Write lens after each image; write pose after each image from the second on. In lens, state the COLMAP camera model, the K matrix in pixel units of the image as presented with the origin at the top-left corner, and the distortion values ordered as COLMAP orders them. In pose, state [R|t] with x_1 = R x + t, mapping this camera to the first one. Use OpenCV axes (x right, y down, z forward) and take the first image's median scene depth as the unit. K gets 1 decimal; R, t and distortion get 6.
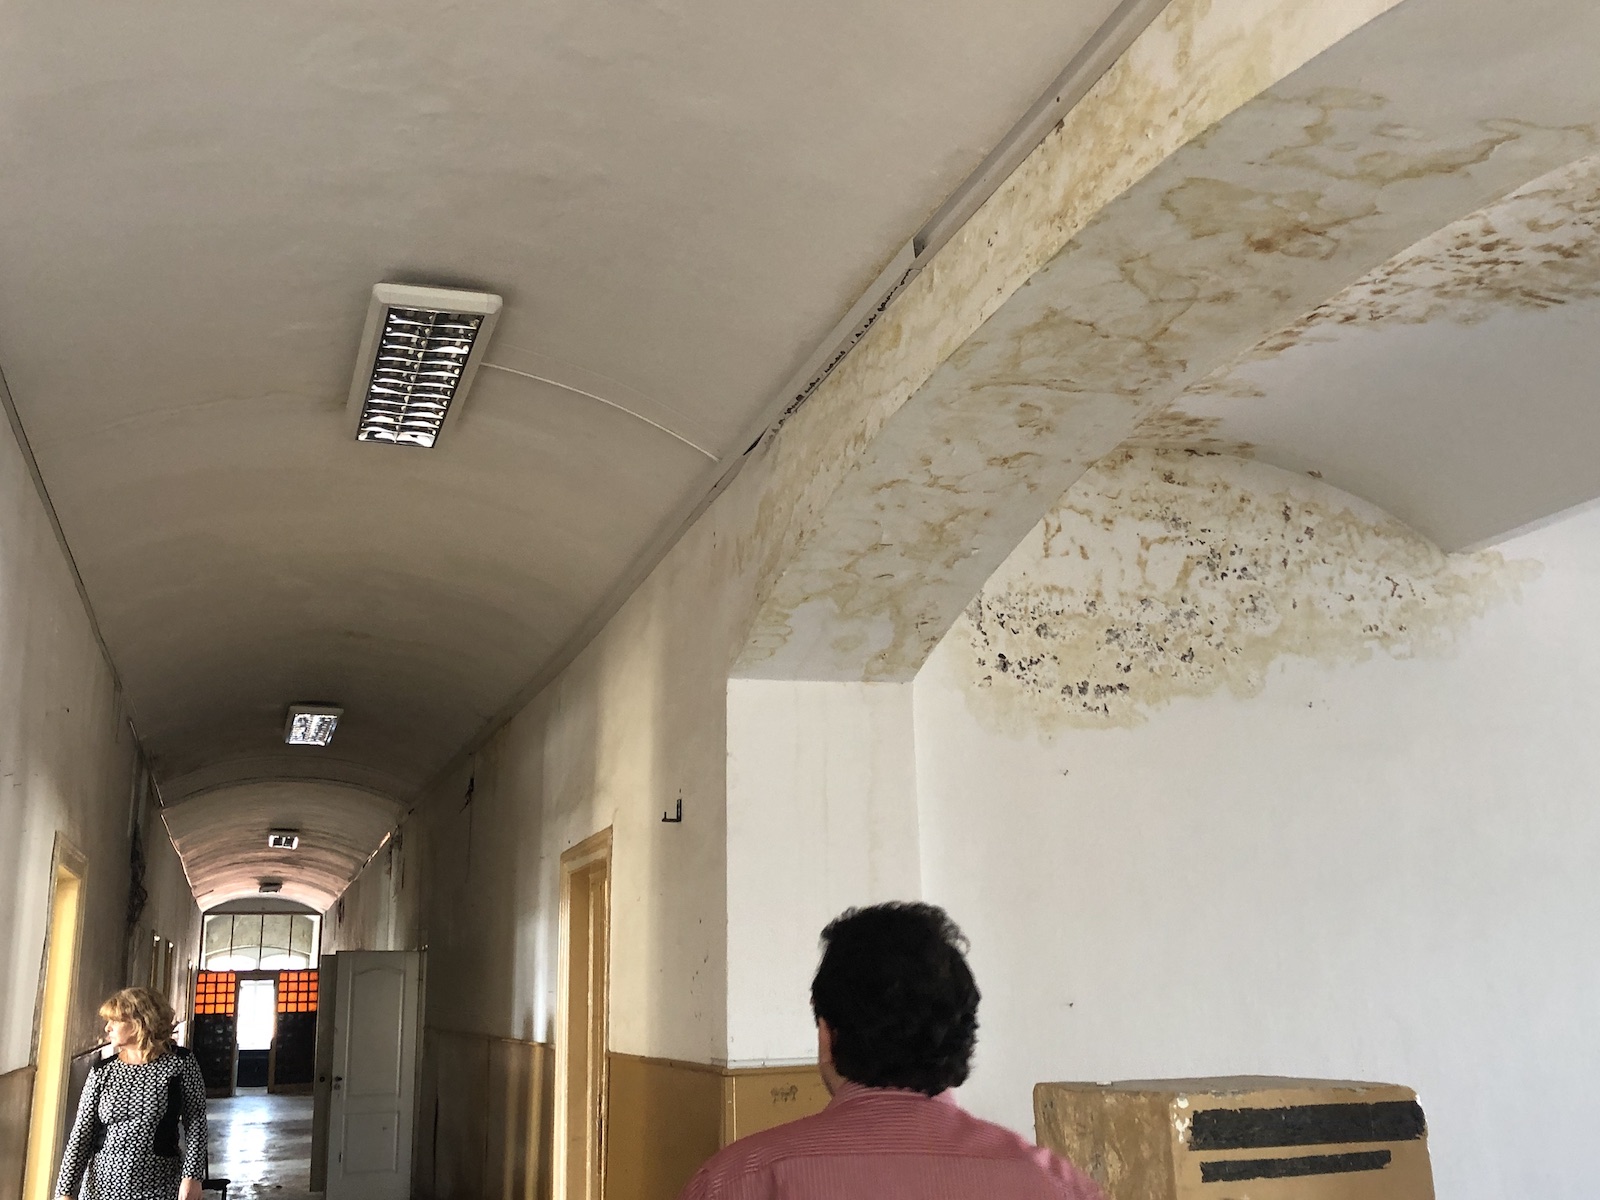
lens RADIAL K [[1572.1, 0, 800.0], [0, 1572.1, 600.0], [0, 0, 1]] dist [0.097126, -0.181408]
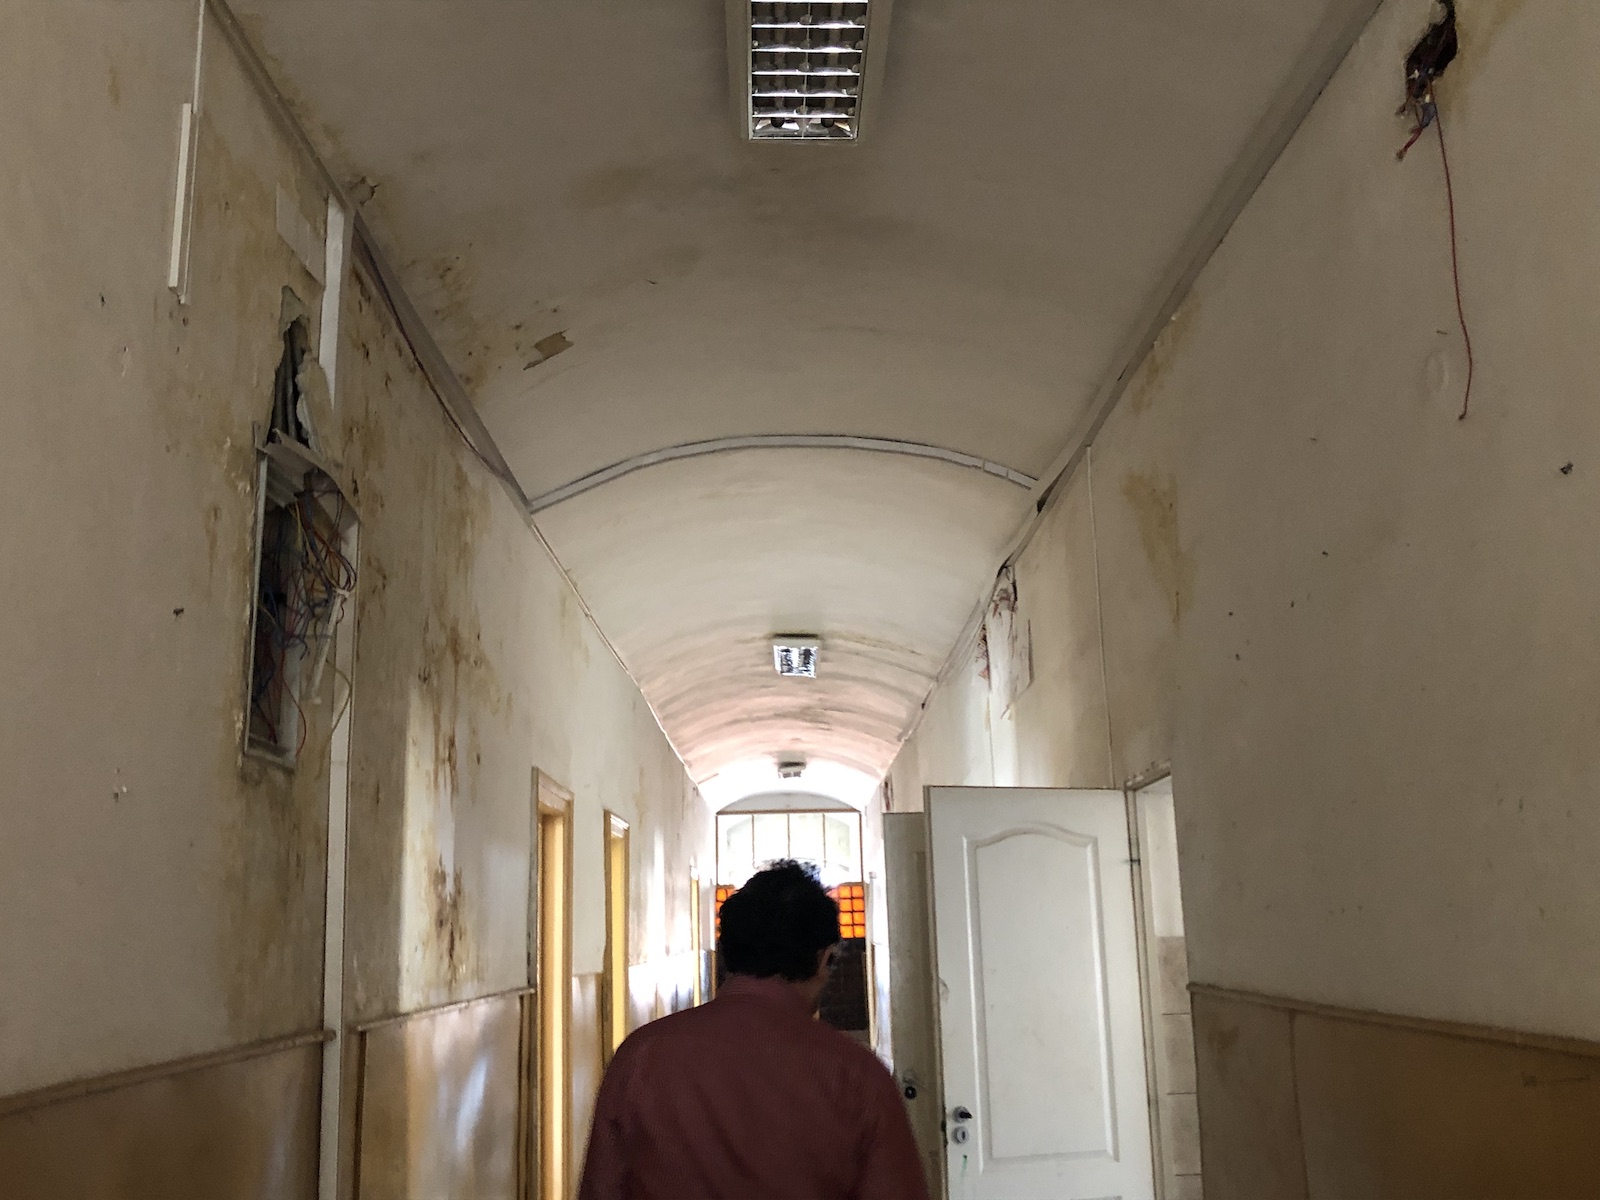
lens RADIAL K [[1572.1, 0, 800.0], [0, 1572.1, 600.0], [0, 0, 1]] dist [0.097126, -0.181408]
pose [[0.948628, -0.067160, -0.309182, -0.225191], [0.080452, 0.996294, 0.030431, 0.183072], [0.305993, -0.053742, 0.950516, 0.709256]]
